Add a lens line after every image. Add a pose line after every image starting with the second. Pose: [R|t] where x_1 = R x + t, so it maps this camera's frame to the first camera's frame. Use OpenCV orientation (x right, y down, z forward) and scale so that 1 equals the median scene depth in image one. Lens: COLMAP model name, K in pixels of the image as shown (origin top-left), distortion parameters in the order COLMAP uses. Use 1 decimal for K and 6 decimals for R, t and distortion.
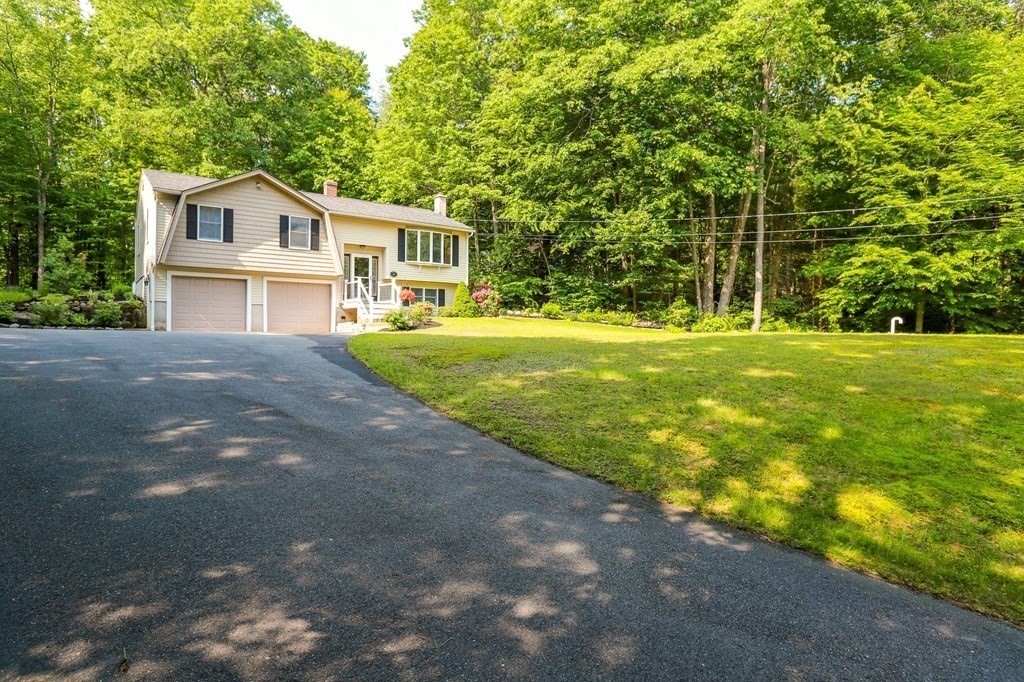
lens RADIAL K [[583.1, 0, 506.2], [0, 583.1, 340.9], [0, 0, 1]] dist [-0.077030, 0.051255]
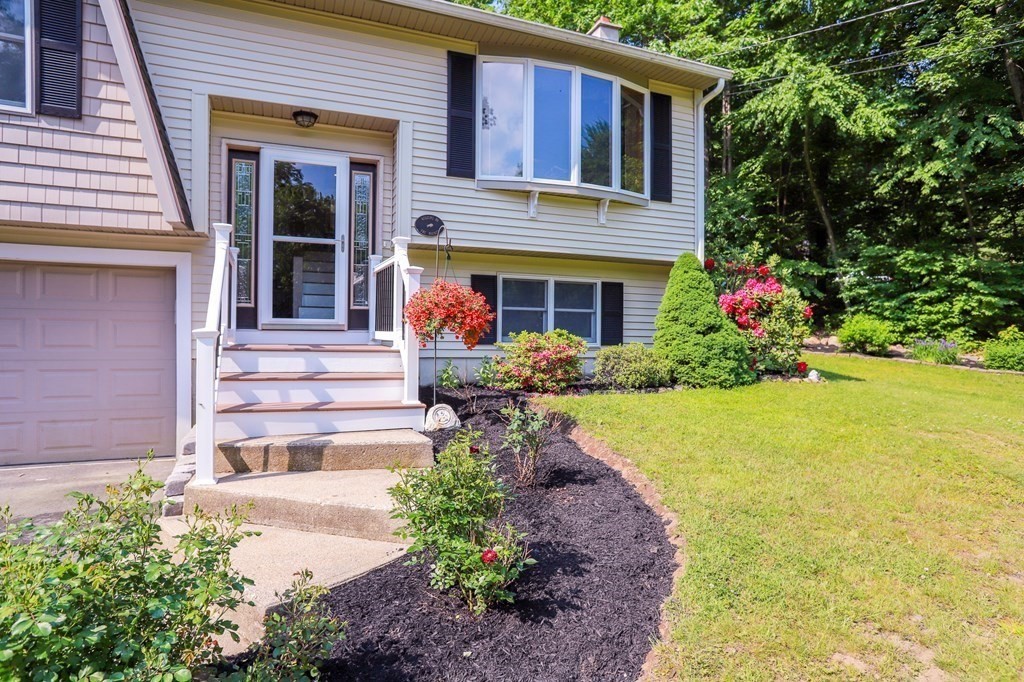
lens RADIAL K [[583.1, 0, 506.2], [0, 583.1, 340.9], [0, 0, 1]] dist [-0.077030, 0.051255]
pose [[0.967179, 0.004655, -0.254052, -0.098351], [-0.005373, 0.999983, -0.002130, -0.065431], [0.254038, 0.003425, 0.967188, 0.785820]]
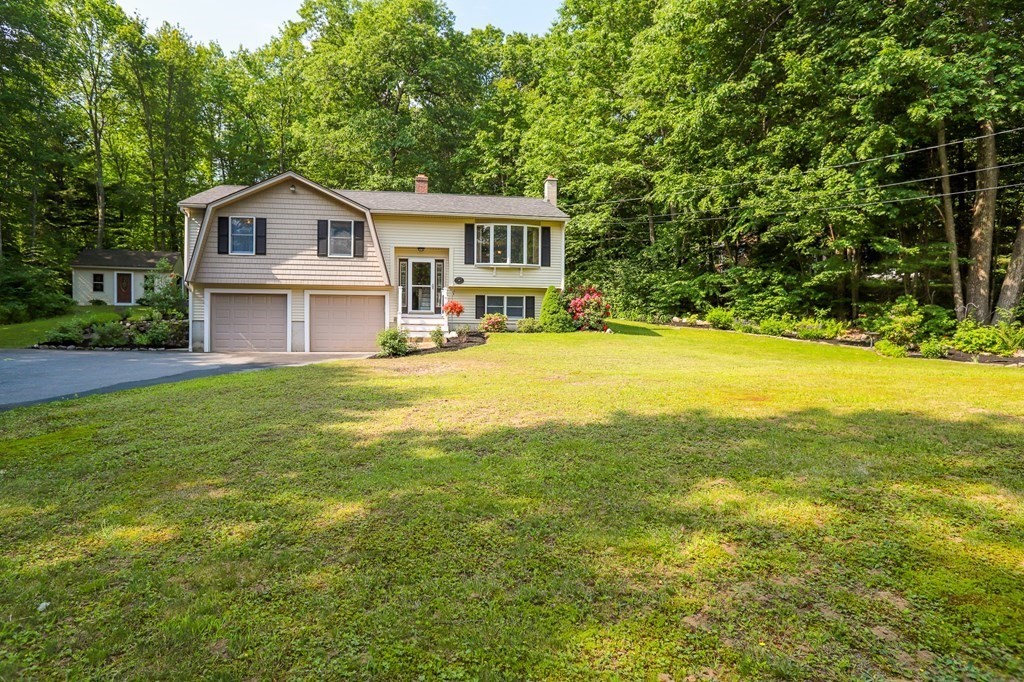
lens RADIAL K [[583.1, 0, 506.2], [0, 583.1, 340.9], [0, 0, 1]] dist [-0.077030, 0.051255]
pose [[0.889131, 0.007205, -0.457596, 0.248176], [-0.005690, 0.999973, 0.004688, -0.035378], [0.457617, -0.001565, 0.889148, 0.313602]]
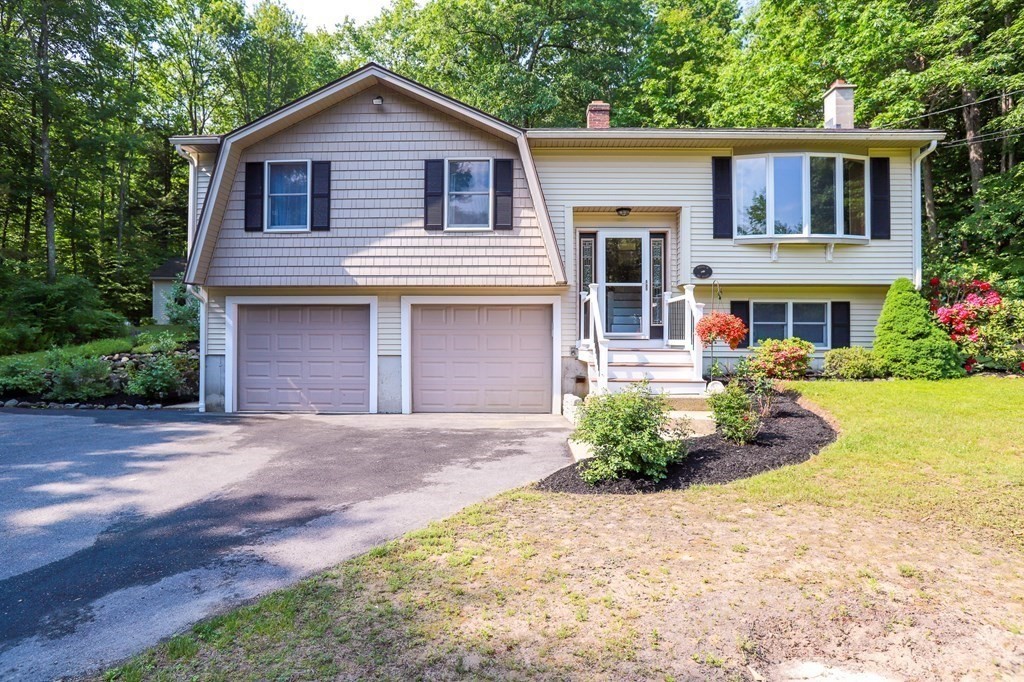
lens RADIAL K [[583.1, 0, 506.2], [0, 583.1, 340.9], [0, 0, 1]] dist [-0.077030, 0.051255]
pose [[0.781146, -0.006987, -0.624309, -0.052413], [-0.002713, 0.999890, -0.014586, -0.062779], [0.624342, 0.013088, 0.781041, 0.624385]]
